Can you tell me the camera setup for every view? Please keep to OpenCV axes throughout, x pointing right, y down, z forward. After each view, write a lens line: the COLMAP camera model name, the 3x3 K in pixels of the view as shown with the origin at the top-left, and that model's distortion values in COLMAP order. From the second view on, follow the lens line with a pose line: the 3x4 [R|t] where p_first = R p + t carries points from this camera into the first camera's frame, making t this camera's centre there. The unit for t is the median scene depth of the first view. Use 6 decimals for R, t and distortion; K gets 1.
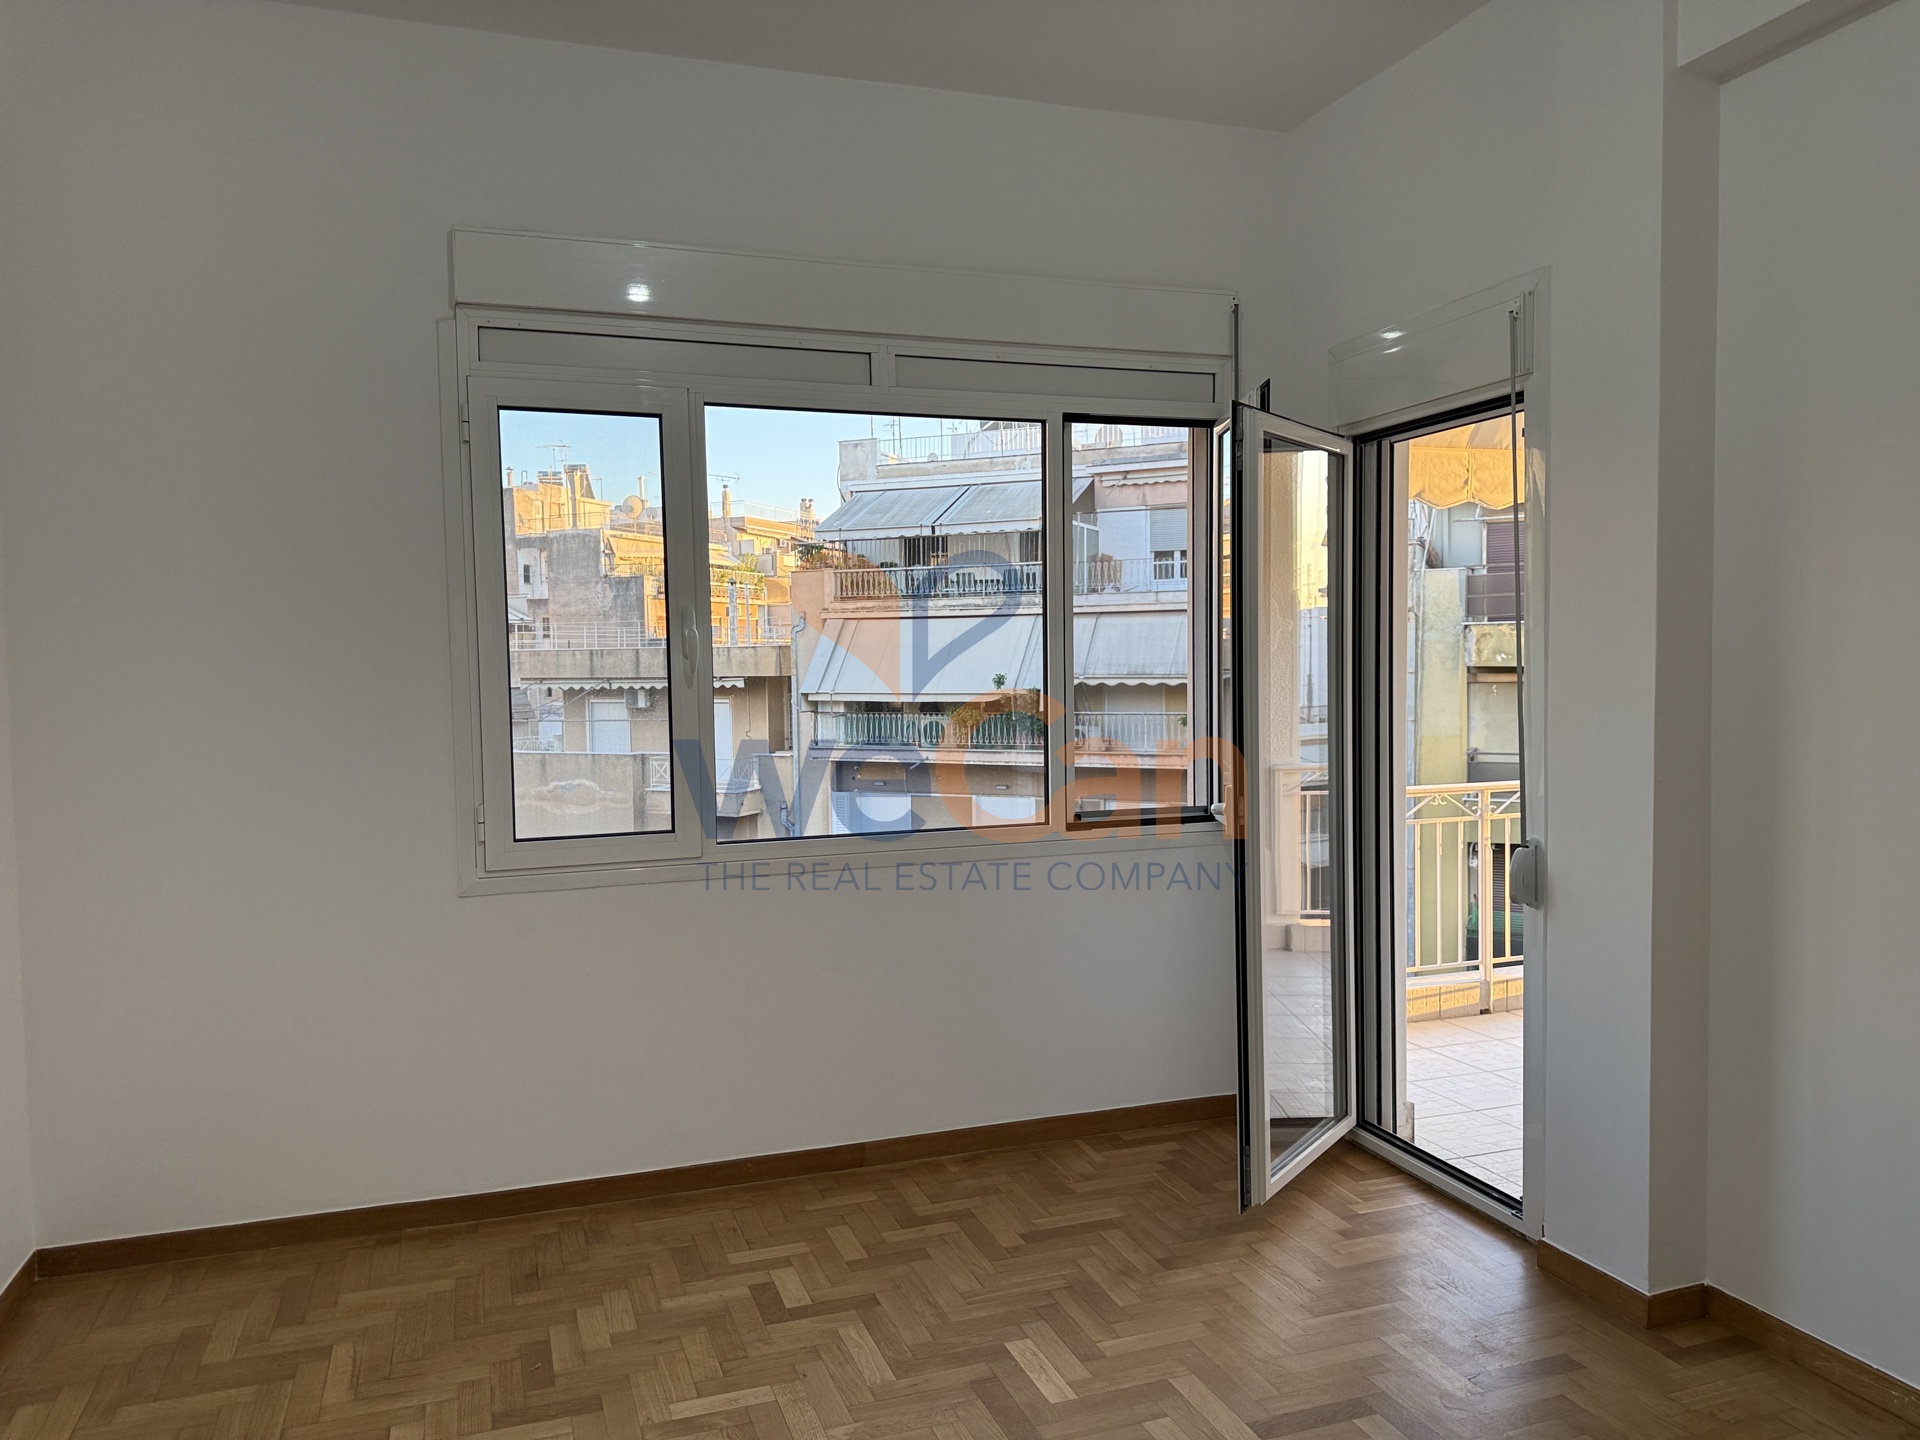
lens RADIAL K [[1364.0, 0, 949.5], [0, 1364.0, 726.7], [0, 0, 1]] dist [0.098029, -0.114046]
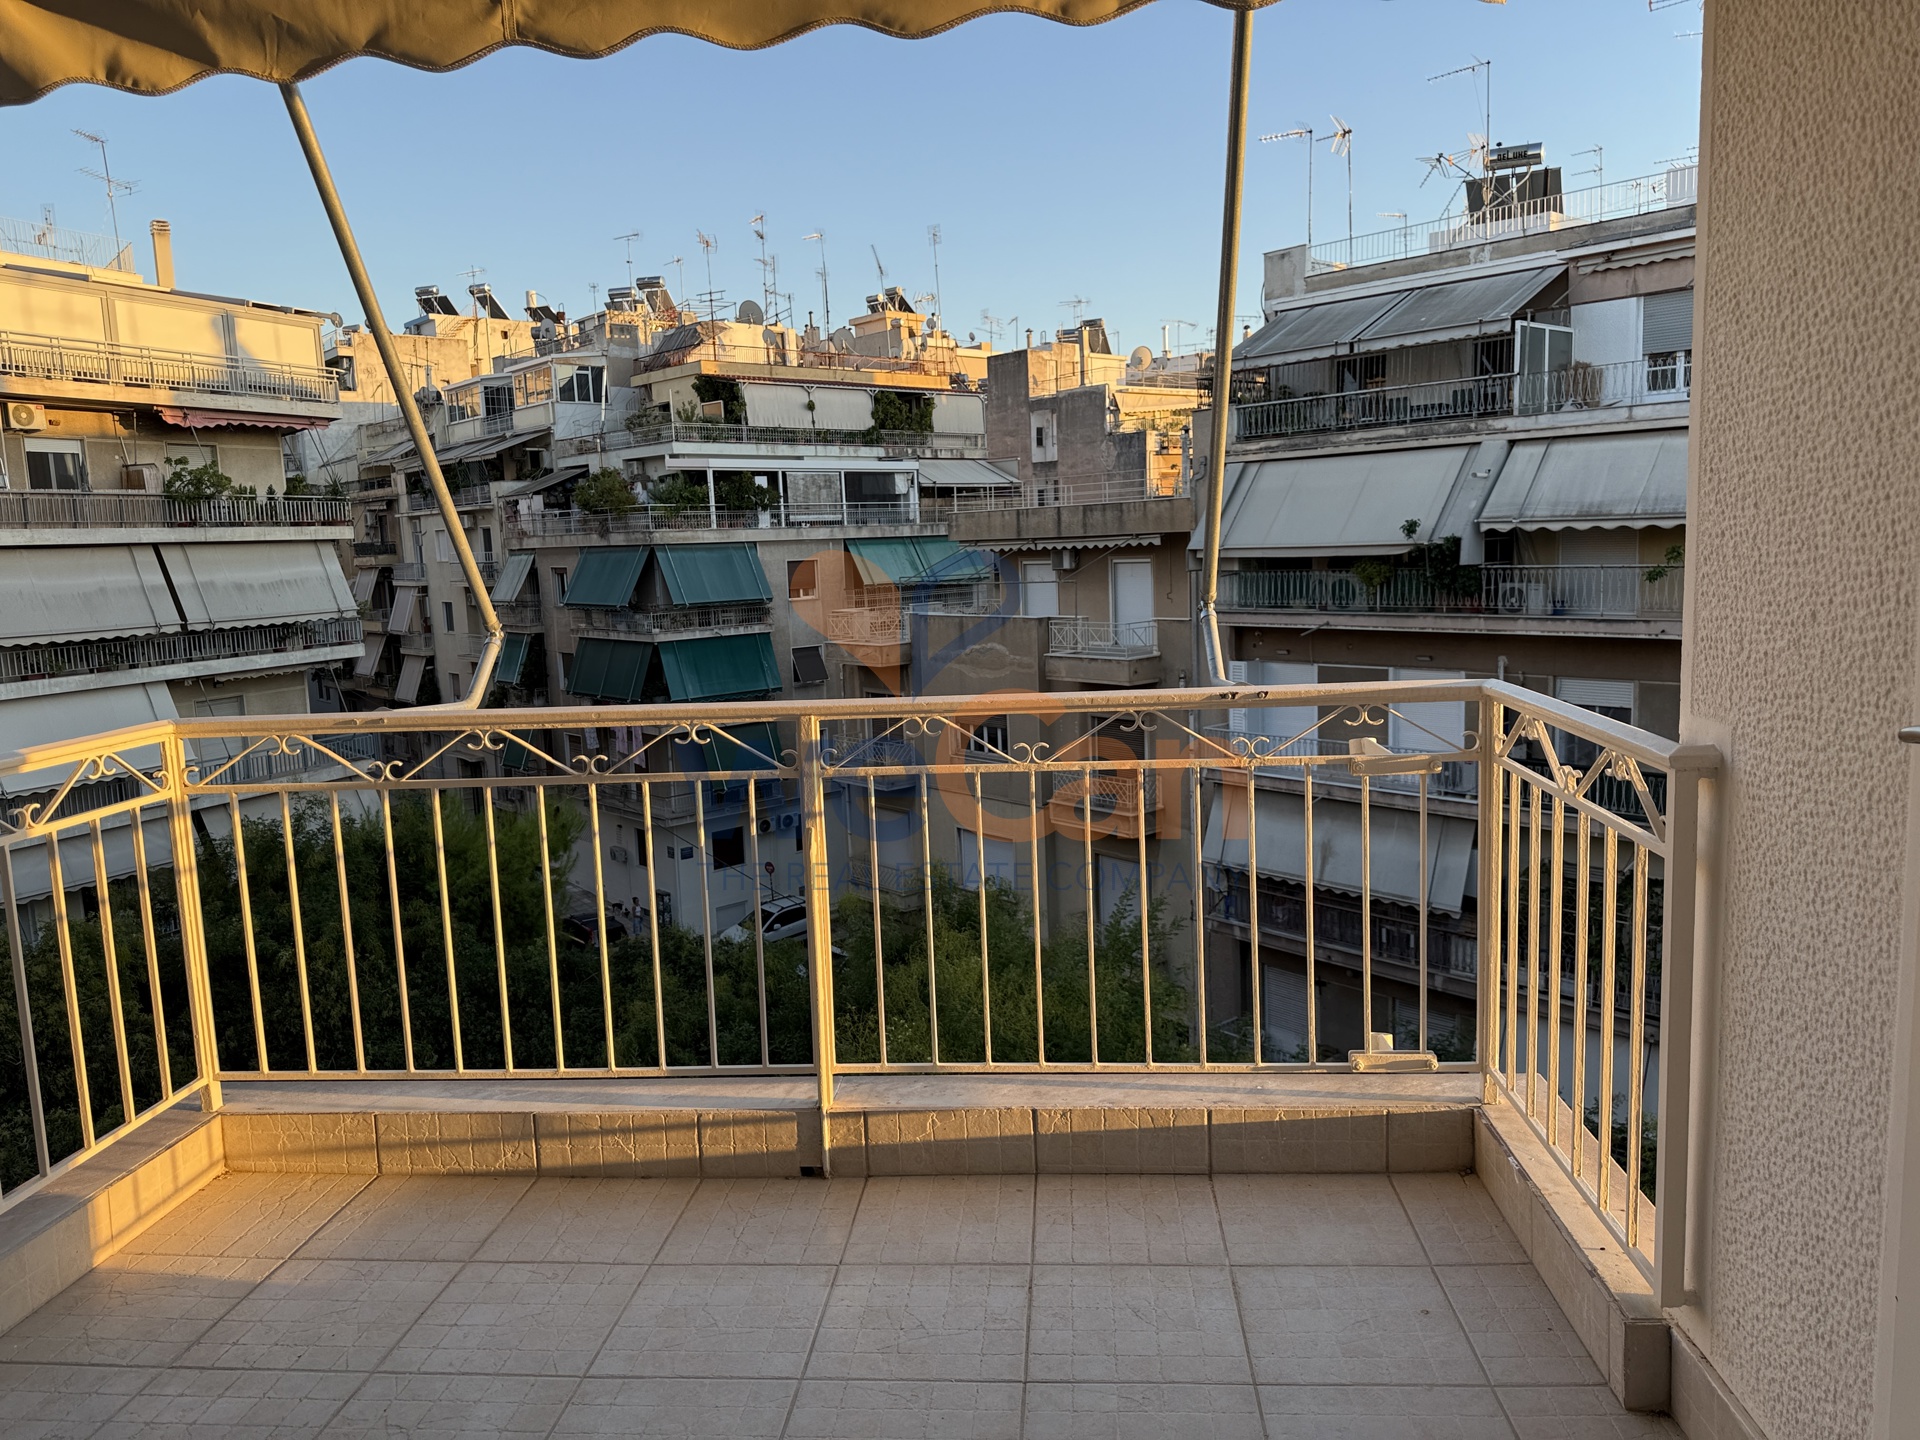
lens RADIAL K [[1360.4, 0, 960.0], [0, 1360.4, 720.0], [0, 0, 1]] dist [0.128023, -0.180145]
pose [[0.914329, 0.033703, -0.403568, 0.114779], [0.005177, 0.995477, 0.094865, 0.000651], [0.404939, -0.088828, 0.910019, 0.109599]]
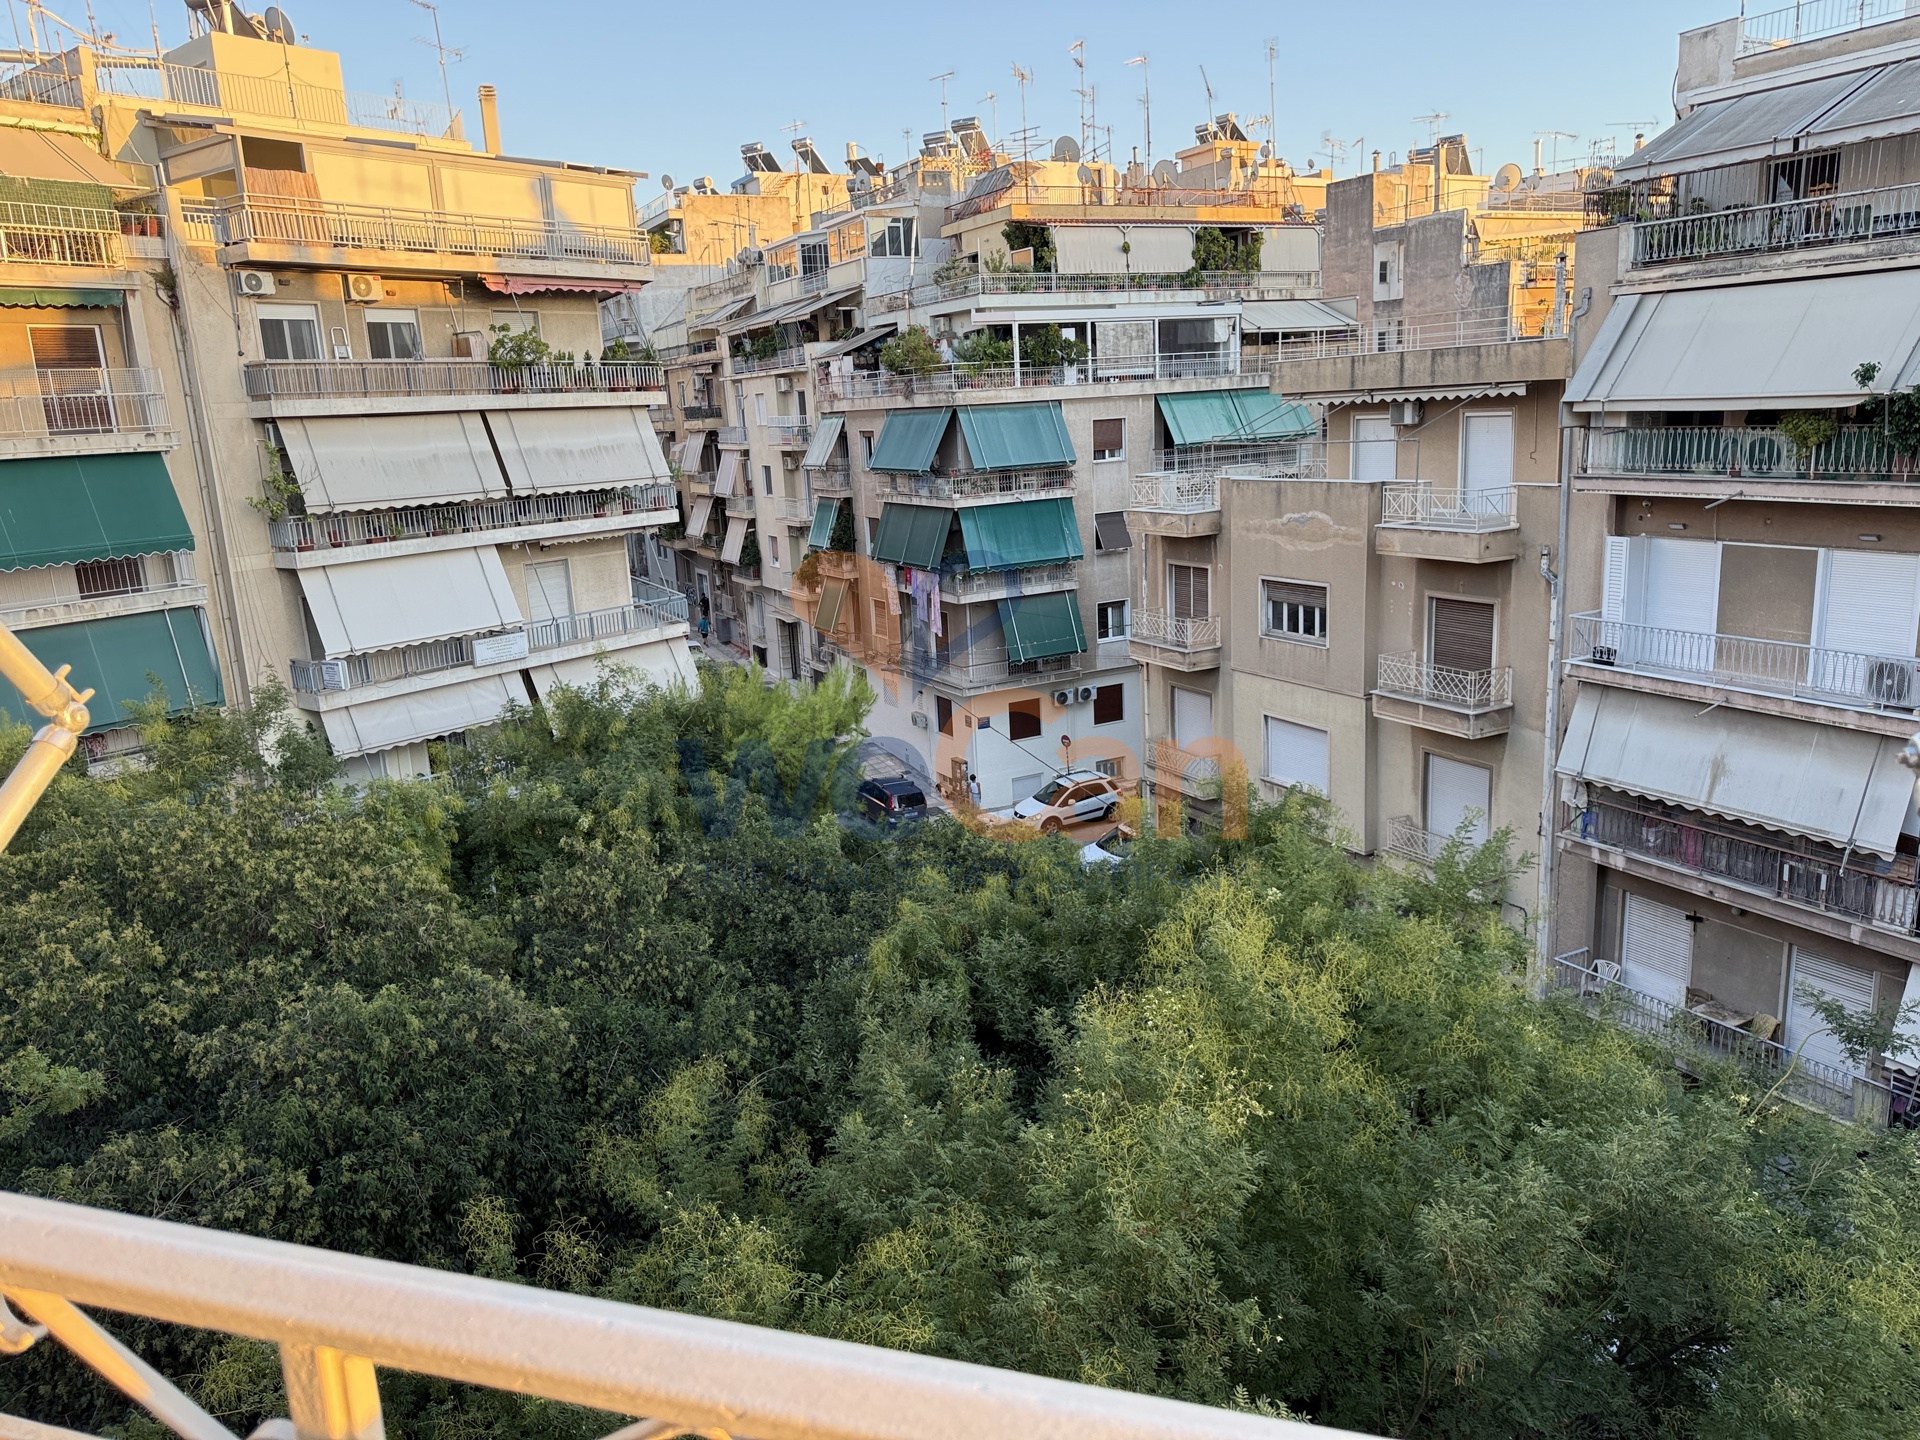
lens RADIAL K [[1353.8, 0, 960.0], [0, 1353.8, 720.0], [0, 0, 1]] dist [0.111341, -0.145032]
pose [[0.798489, 0.109845, -0.591904, 0.089814], [0.009928, 0.980676, 0.195386, -0.004458], [0.601928, -0.161890, 0.781968, 0.174765]]
